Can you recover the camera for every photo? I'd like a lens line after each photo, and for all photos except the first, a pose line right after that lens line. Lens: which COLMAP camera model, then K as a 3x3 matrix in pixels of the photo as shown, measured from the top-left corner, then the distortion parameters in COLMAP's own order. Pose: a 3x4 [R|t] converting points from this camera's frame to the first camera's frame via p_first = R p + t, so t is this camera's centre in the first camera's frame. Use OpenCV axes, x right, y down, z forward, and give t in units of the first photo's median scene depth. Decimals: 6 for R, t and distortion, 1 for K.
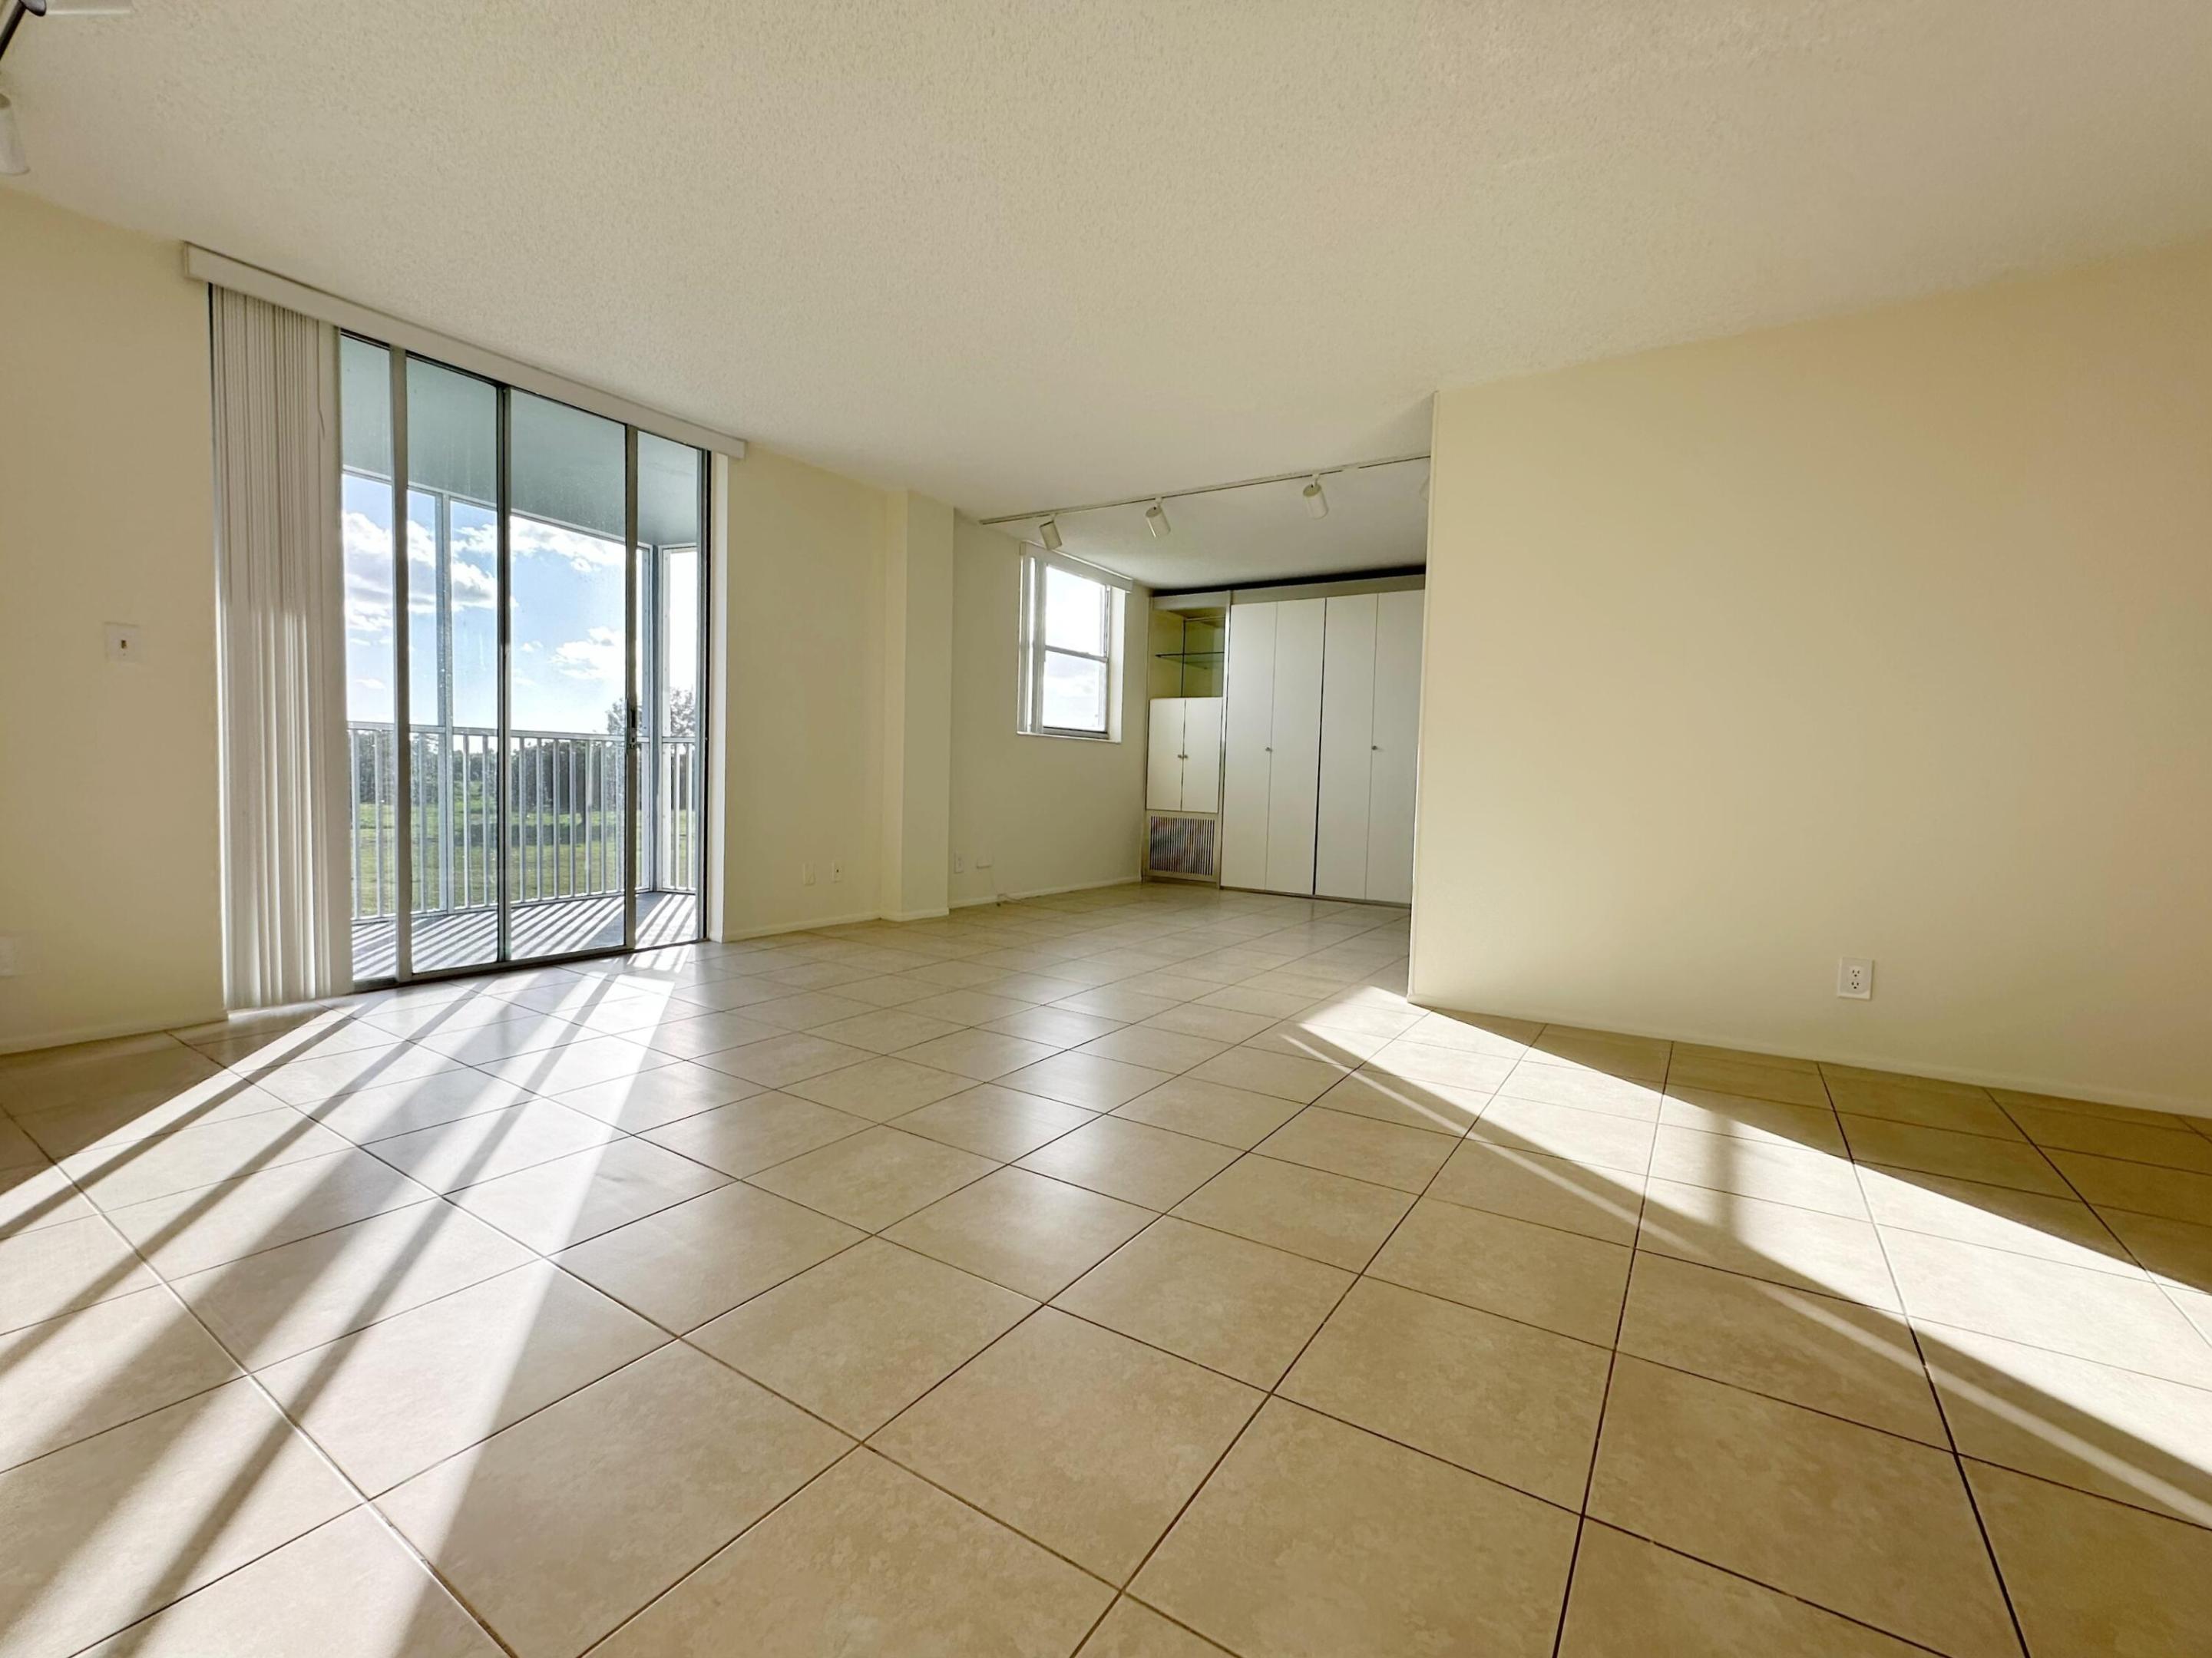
lens RADIAL K [[944.5, 0, 1099.0], [0, 944.5, 824.4], [0, 0, 1]] dist [-0.003876, 0.000881]
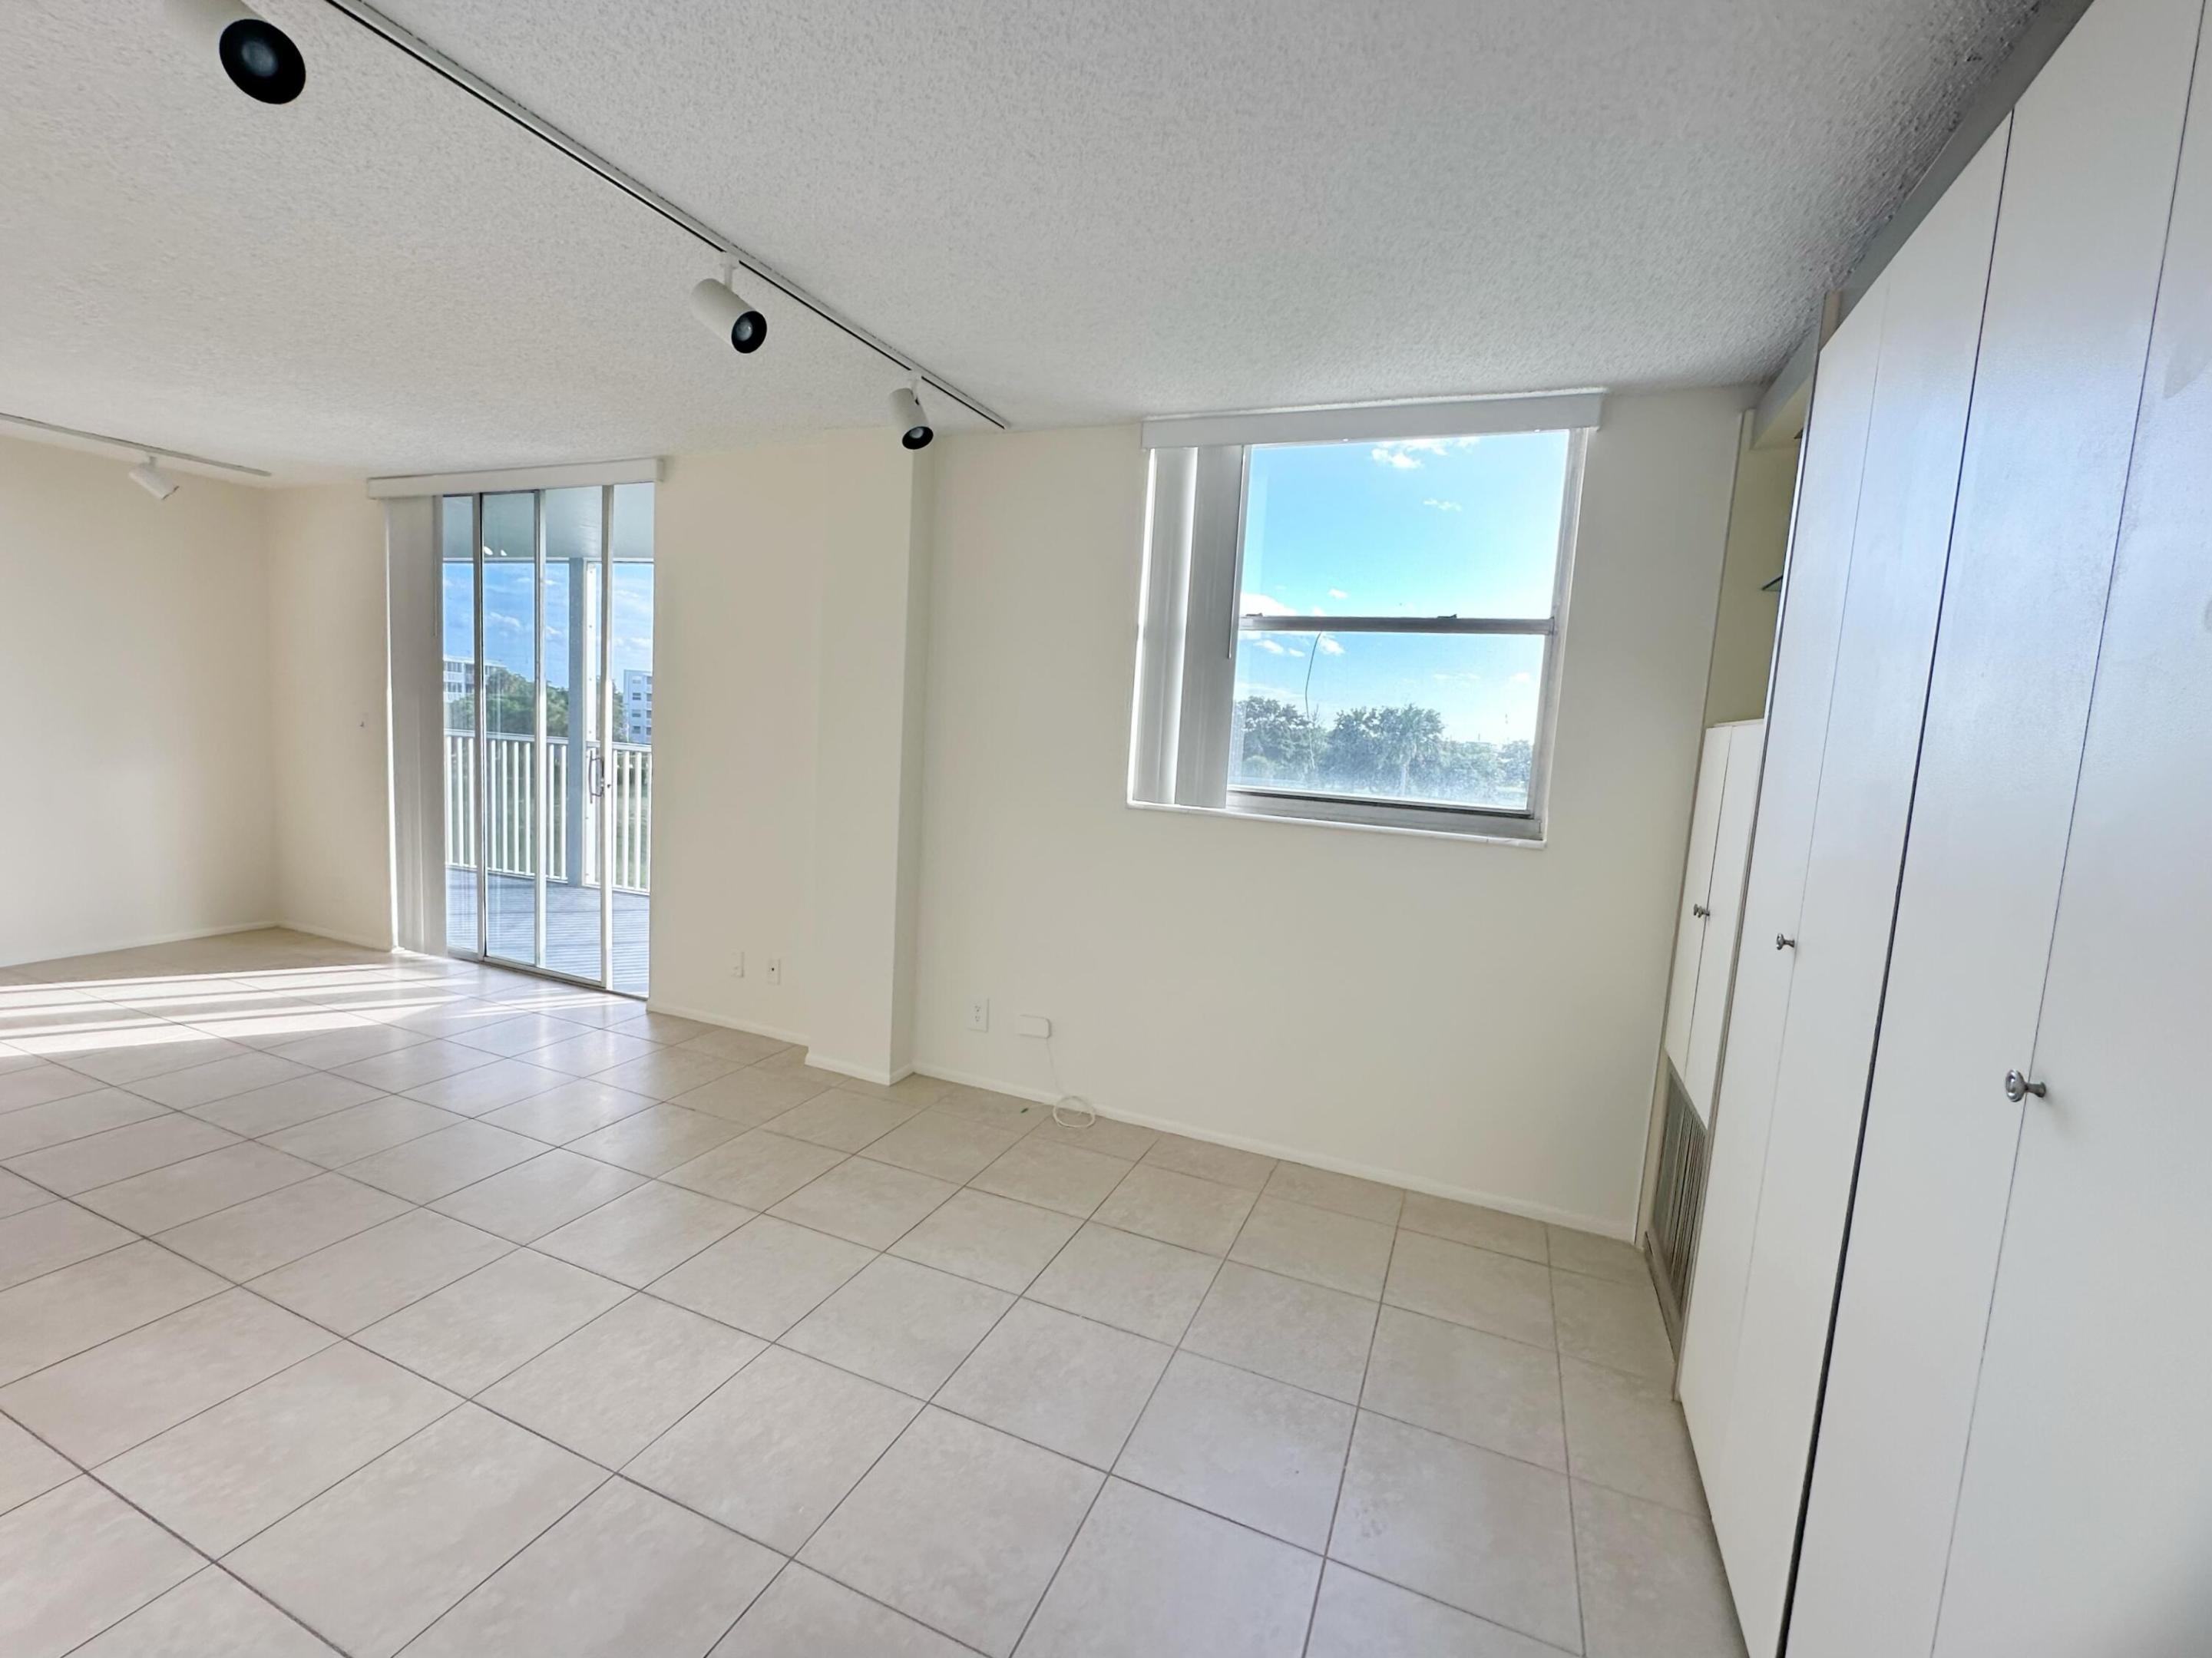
lens RADIAL K [[944.5, 0, 1099.0], [0, 944.5, 824.4], [0, 0, 1]] dist [-0.003876, 0.000881]
pose [[0.180164, 0.086781, -0.979801, 0.702603], [-0.106476, 0.991968, 0.068280, -0.203018], [0.977857, 0.092024, 0.187957, 1.511975]]
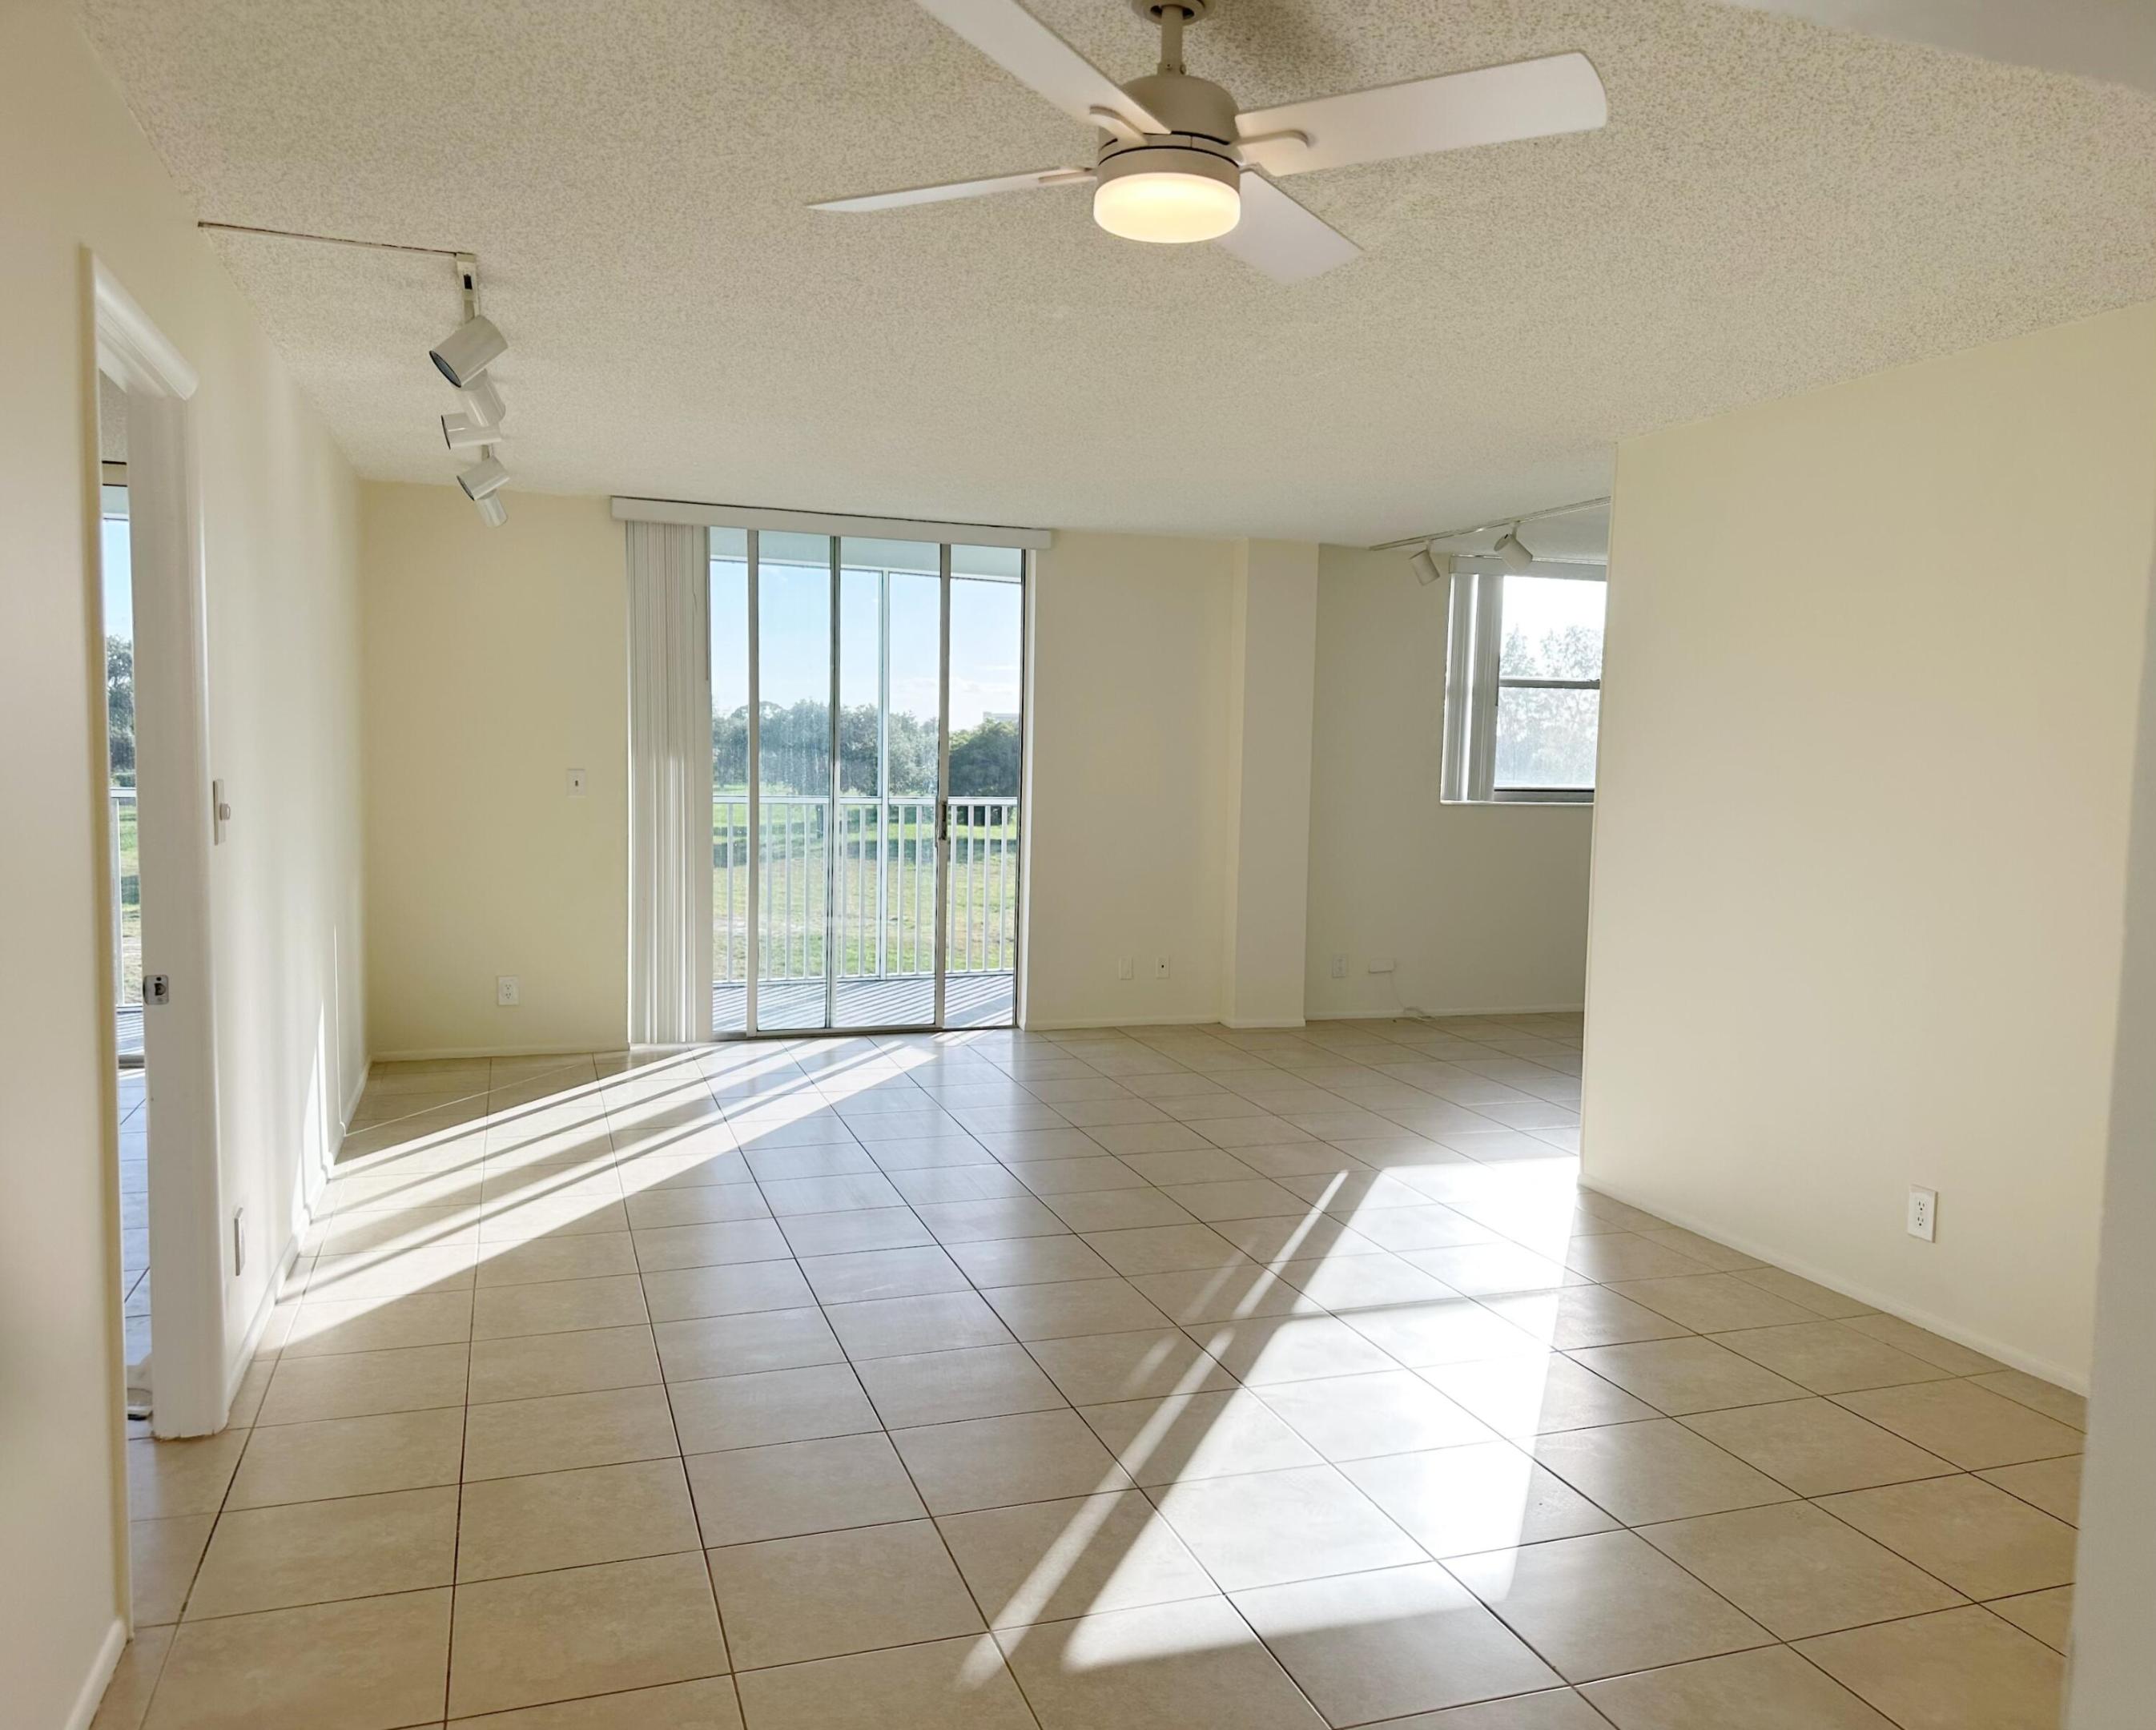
lens RADIAL K [[1626.5, 0, 1135.0], [0, 1626.5, 880.6], [0, 0, 1]] dist [0.078620, -0.000386]
pose [[0.803986, 0.040510, -0.593267, 0.862257], [-0.032067, 0.999179, 0.024771, -0.098490], [0.593783, -0.000891, 0.804625, -0.390697]]
